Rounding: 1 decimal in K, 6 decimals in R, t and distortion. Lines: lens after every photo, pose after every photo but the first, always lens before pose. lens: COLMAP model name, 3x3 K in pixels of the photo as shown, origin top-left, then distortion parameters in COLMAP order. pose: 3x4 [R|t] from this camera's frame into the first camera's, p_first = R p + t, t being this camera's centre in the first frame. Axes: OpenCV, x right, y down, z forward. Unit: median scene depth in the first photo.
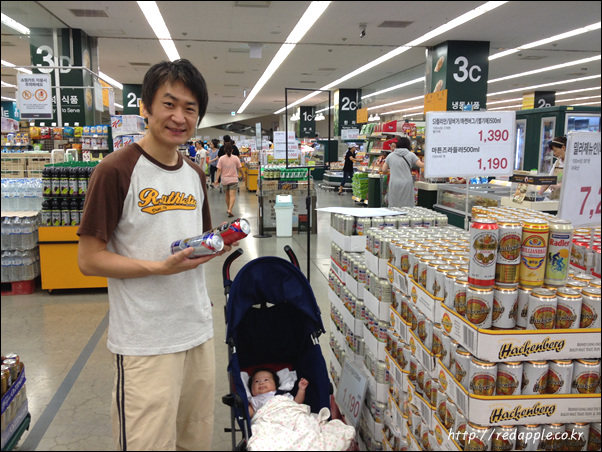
lens RADIAL K [[610.0, 0, 300.2], [0, 610.0, 241.5], [0, 0, 1]] dist [0.013936, 0.000000]
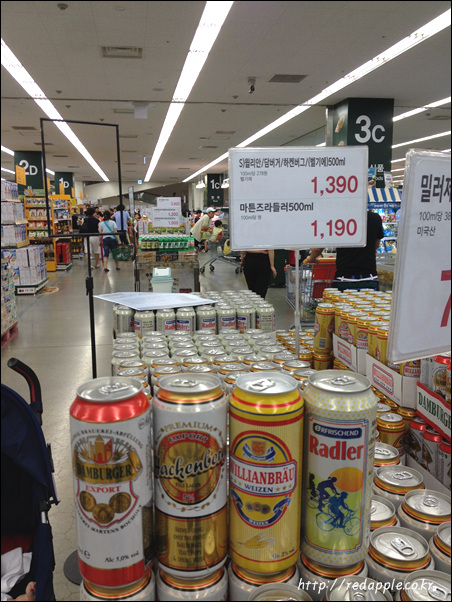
lens RADIAL K [[610.0, 0, 225.7], [0, 610.0, 301.2], [0, 0, 1]] dist [0.013936, 0.000000]
pose [[0.999929, -0.008494, 0.008359, 0.057783], [0.008625, 0.999839, -0.015743, -0.012024], [-0.008224, 0.015814, 0.999841, 0.105554]]
